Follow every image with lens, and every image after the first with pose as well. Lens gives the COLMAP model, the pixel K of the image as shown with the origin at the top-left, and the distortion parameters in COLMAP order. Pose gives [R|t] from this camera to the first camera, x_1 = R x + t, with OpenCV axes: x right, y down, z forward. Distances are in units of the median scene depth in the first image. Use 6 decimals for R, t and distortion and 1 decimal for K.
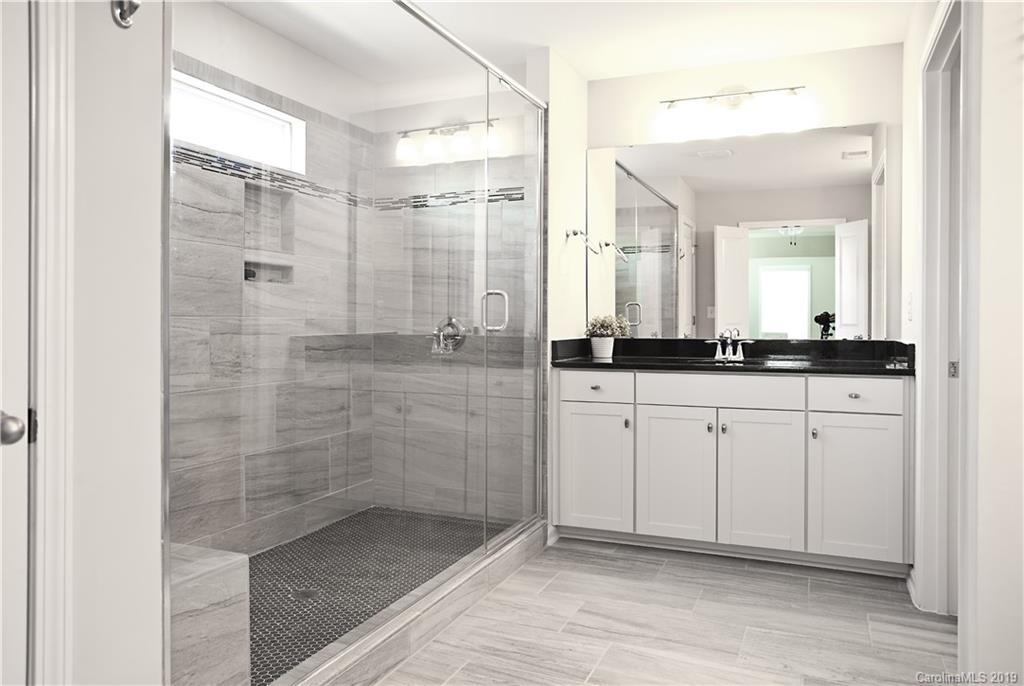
lens RADIAL K [[705.4, 0, 512.0], [0, 705.4, 343.0], [0, 0, 1]] dist [-0.007430, 0.004839]
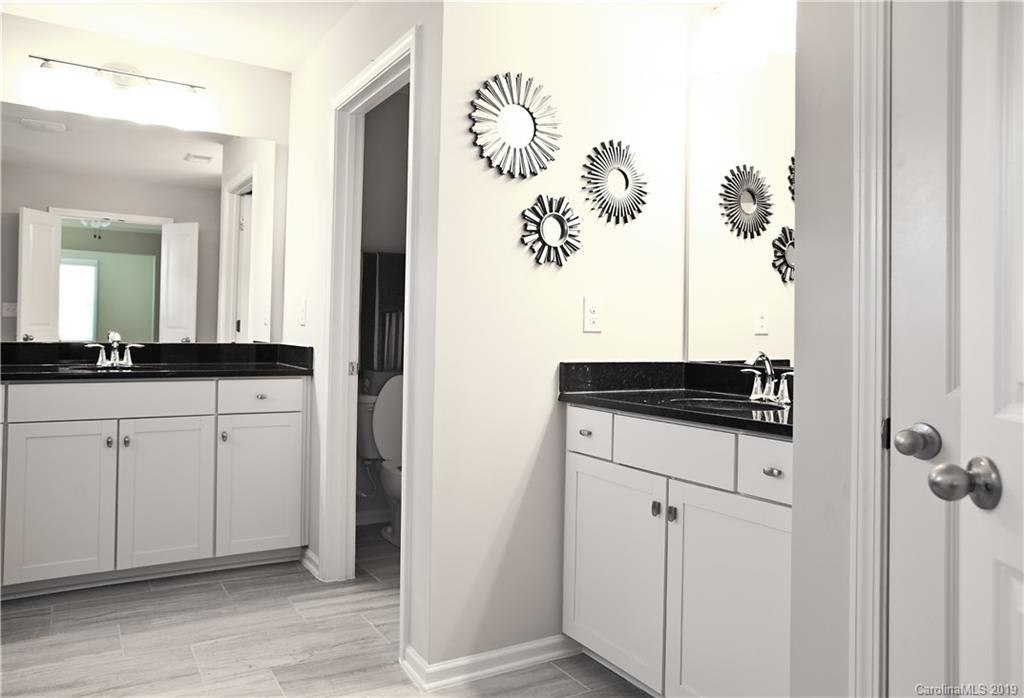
lens RADIAL K [[724.9, 0, 510.5], [0, 724.9, 339.0], [0, 0, 1]] dist [-0.001212, 0.004147]
pose [[0.610992, 0.003192, 0.791630, -0.141385], [0.004021, 0.999966, -0.007136, -0.001789], [-0.791626, 0.007544, 0.610959, 0.042528]]
